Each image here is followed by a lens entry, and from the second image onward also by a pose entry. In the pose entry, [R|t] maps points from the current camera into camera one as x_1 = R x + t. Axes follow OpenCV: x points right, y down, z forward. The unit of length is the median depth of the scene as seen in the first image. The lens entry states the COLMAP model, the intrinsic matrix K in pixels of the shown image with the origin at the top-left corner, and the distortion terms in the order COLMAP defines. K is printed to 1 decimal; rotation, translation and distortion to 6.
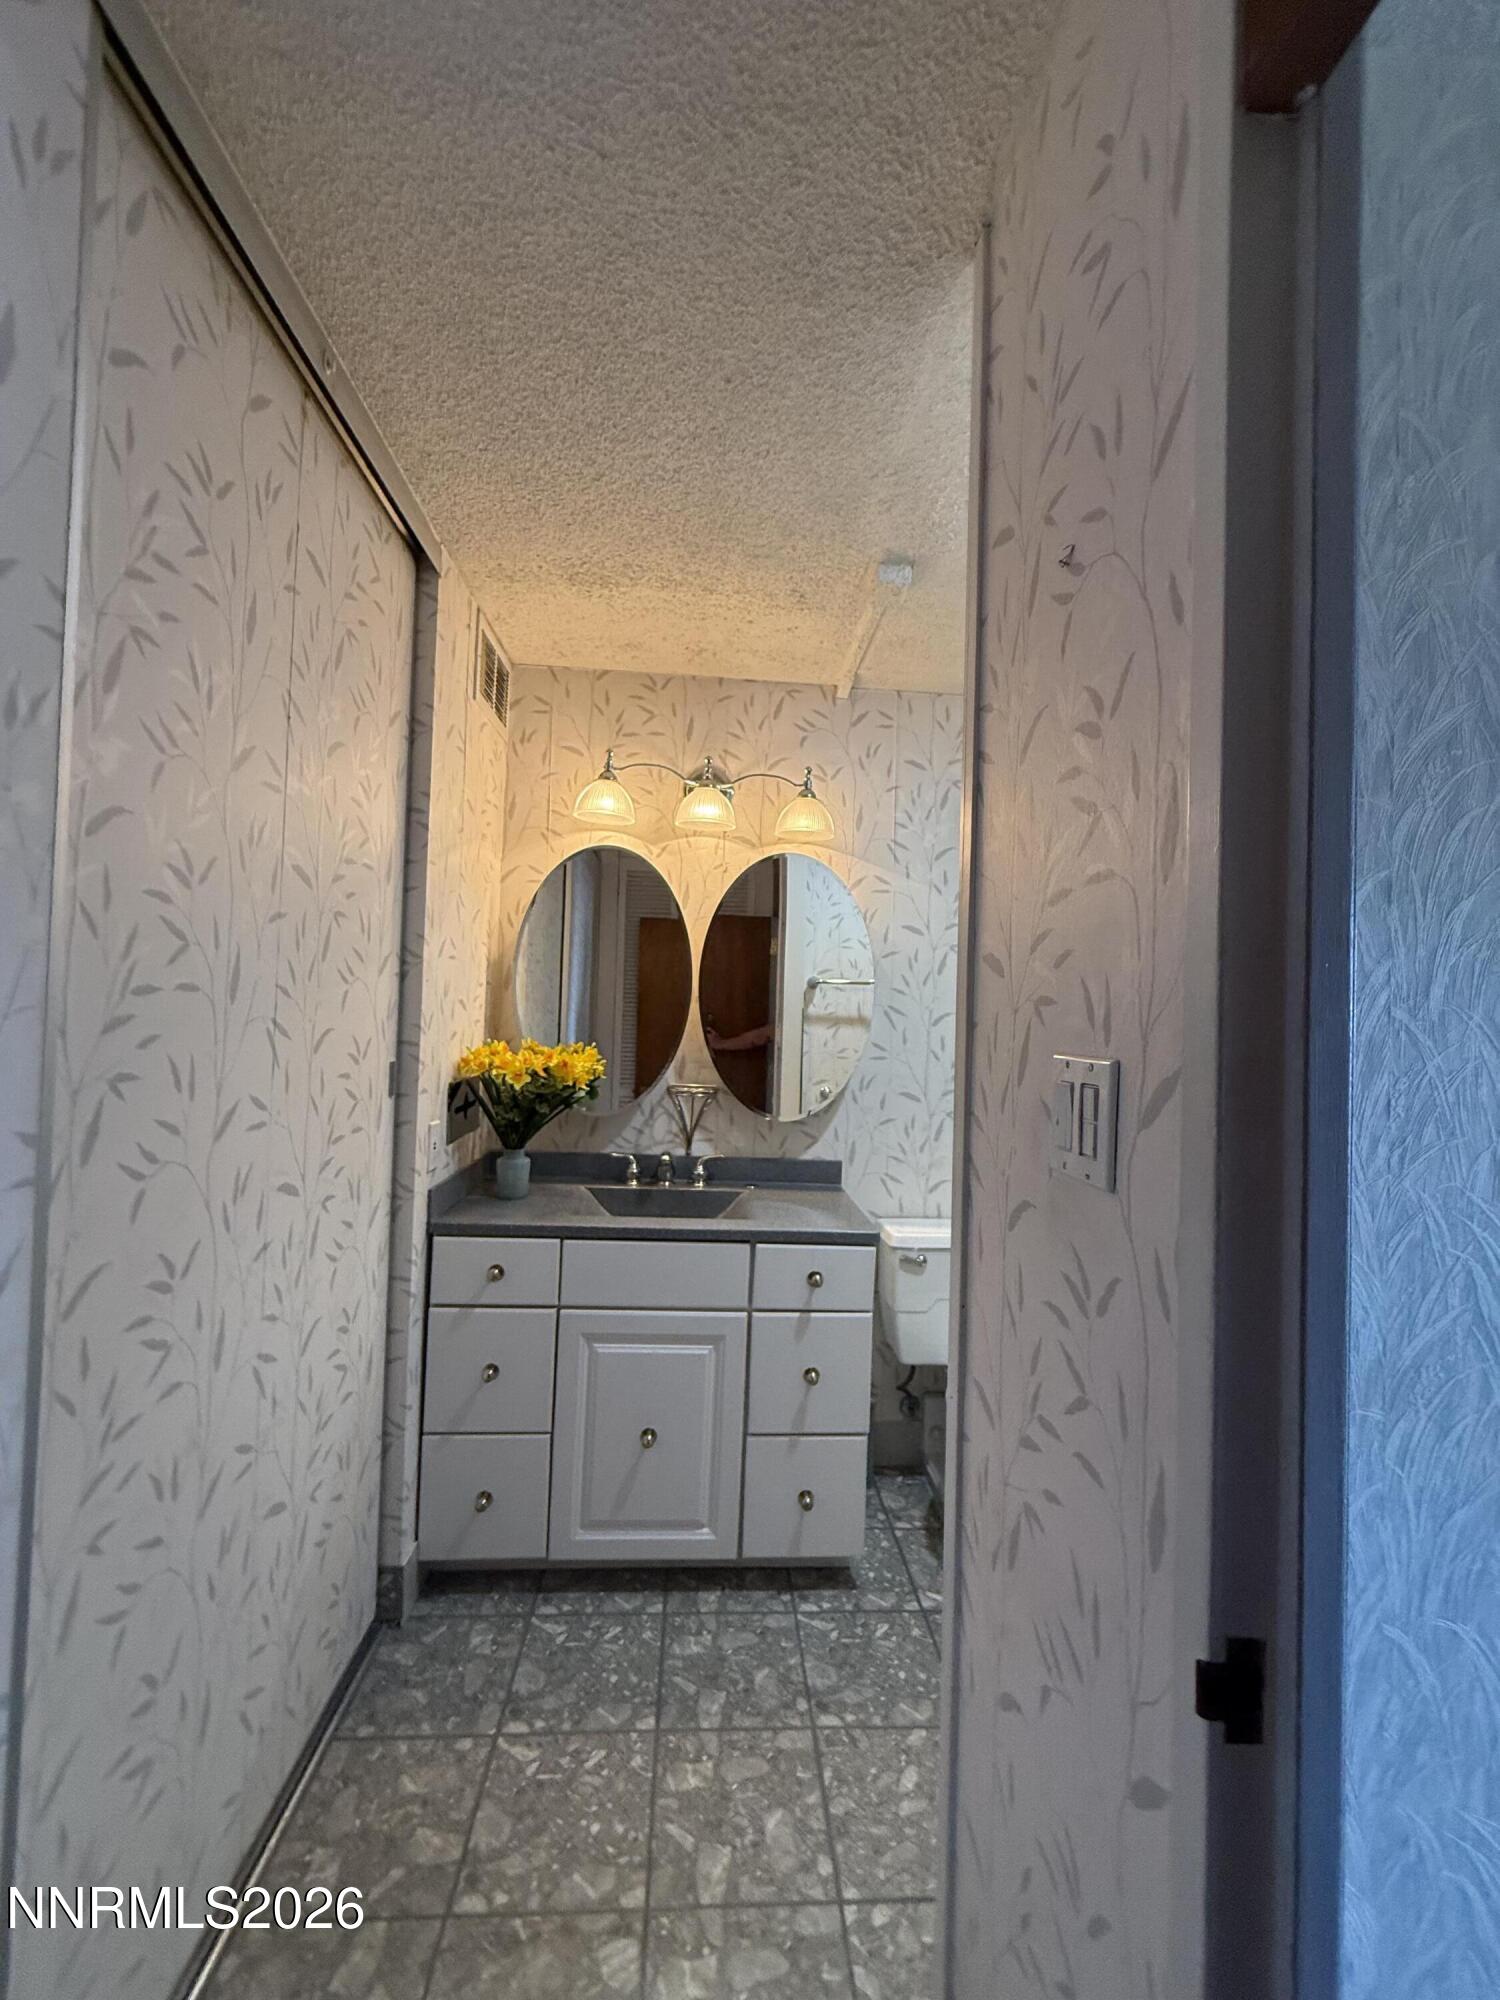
lens RADIAL K [[795.6, 0, 753.0], [0, 795.6, 996.1], [0, 0, 1]] dist [-0.000975, 0.000122]
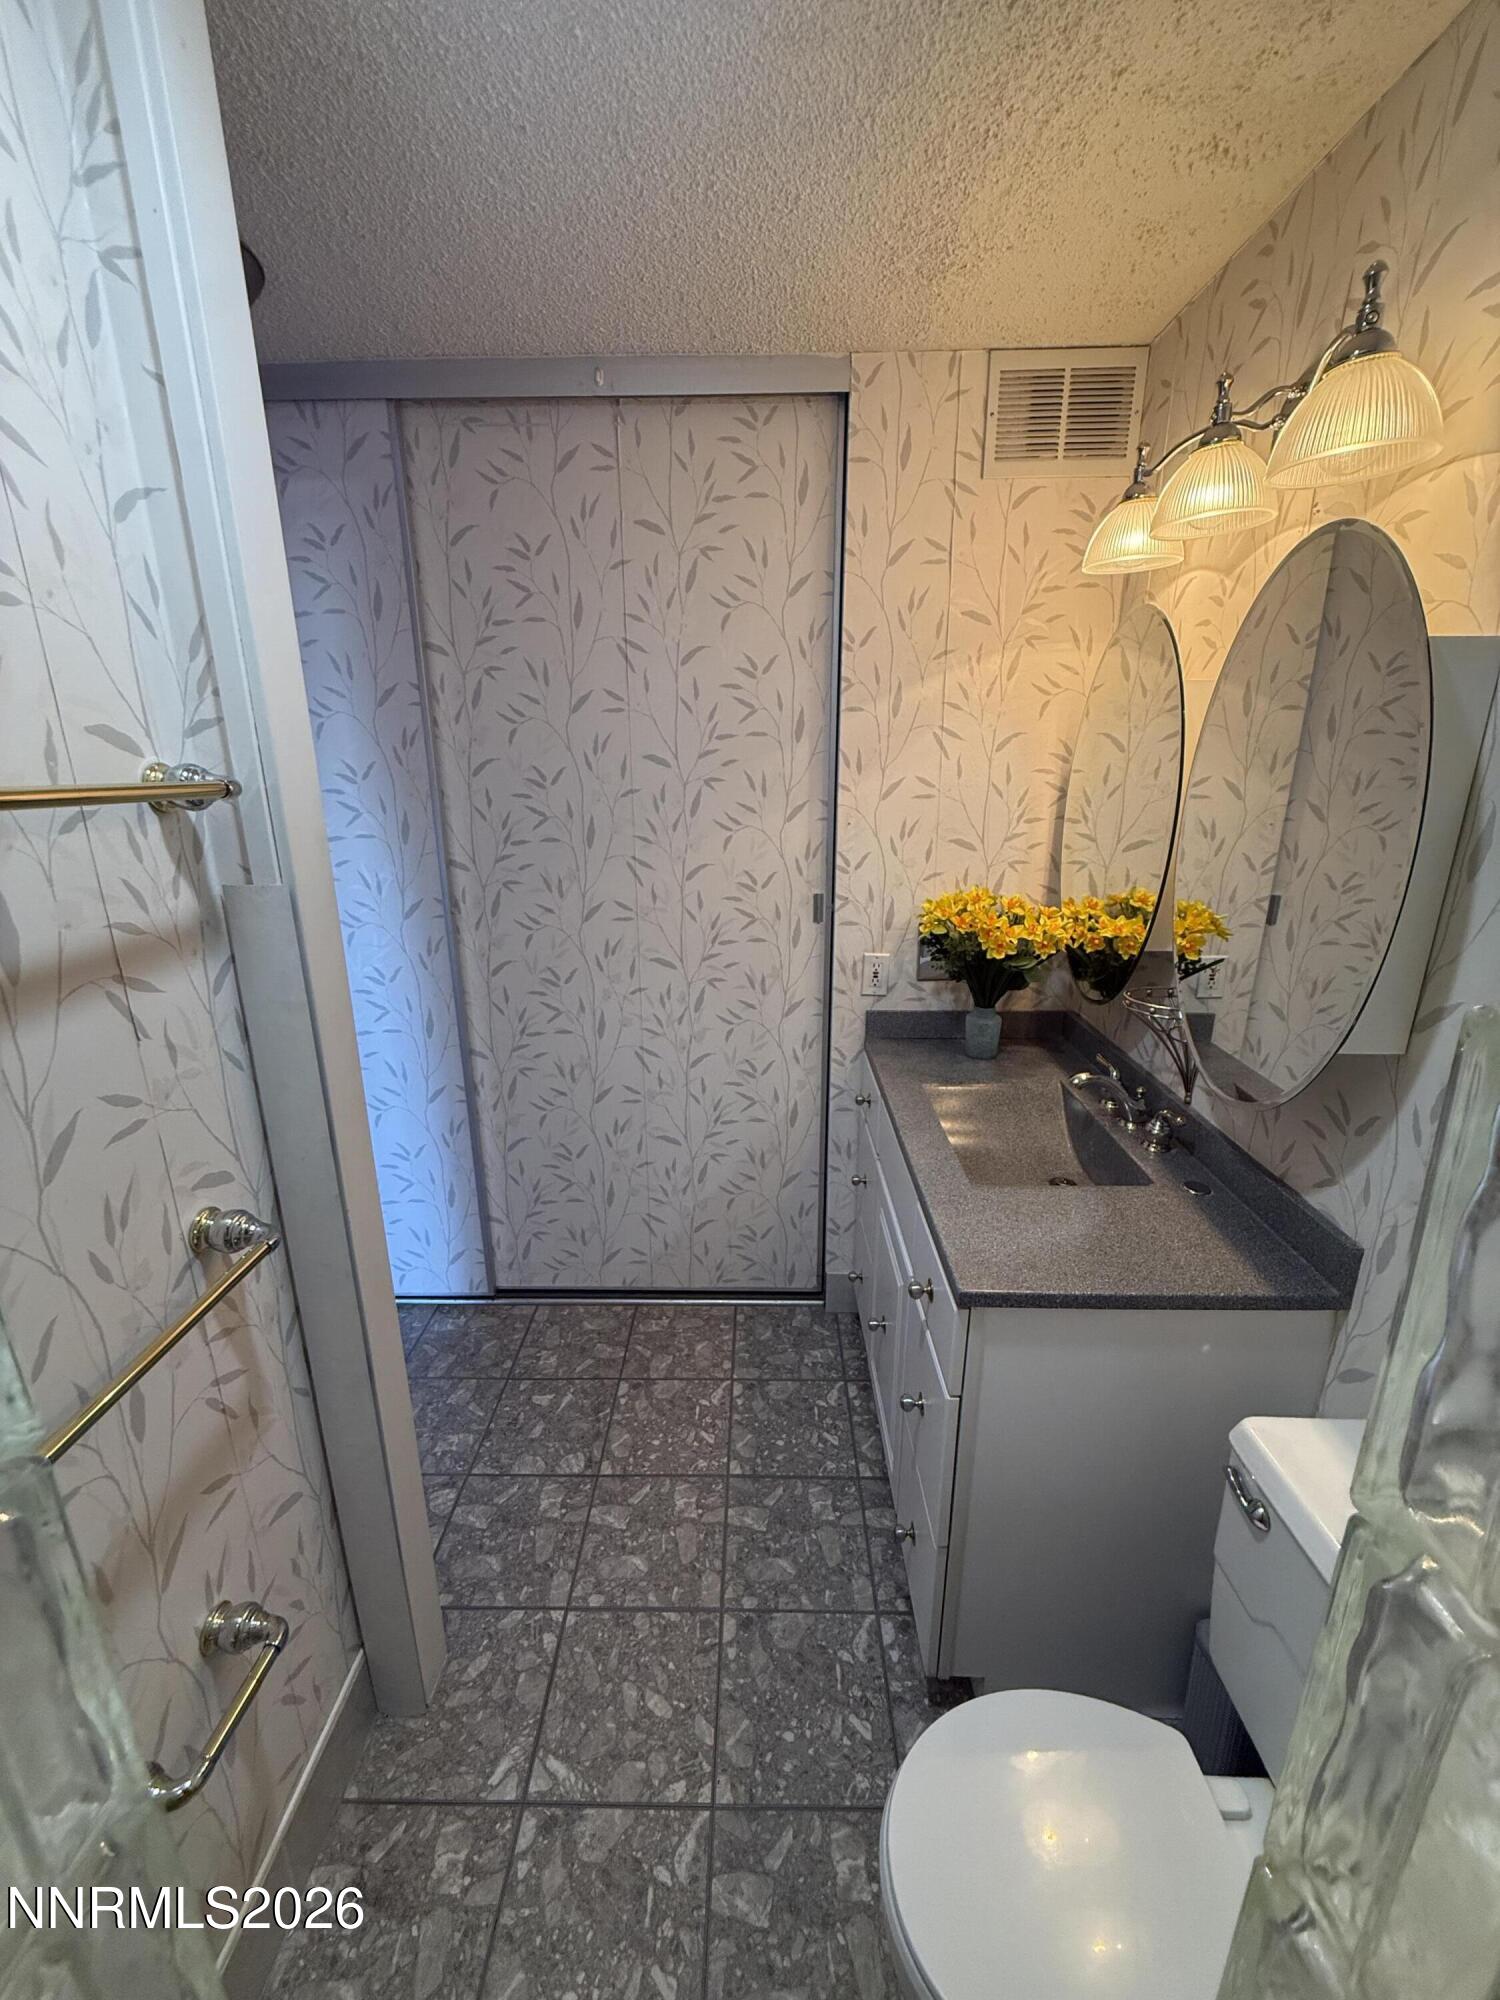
lens RADIAL K [[795.6, 0, 751.6], [0, 795.6, 999.7], [0, 0, 1]] dist [-0.000975, 0.000122]
pose [[-0.079307, 0.249841, -0.965034, 0.898612], [0.025445, 0.968275, 0.248589, -0.076154], [0.996525, -0.004841, -0.083148, 1.192540]]
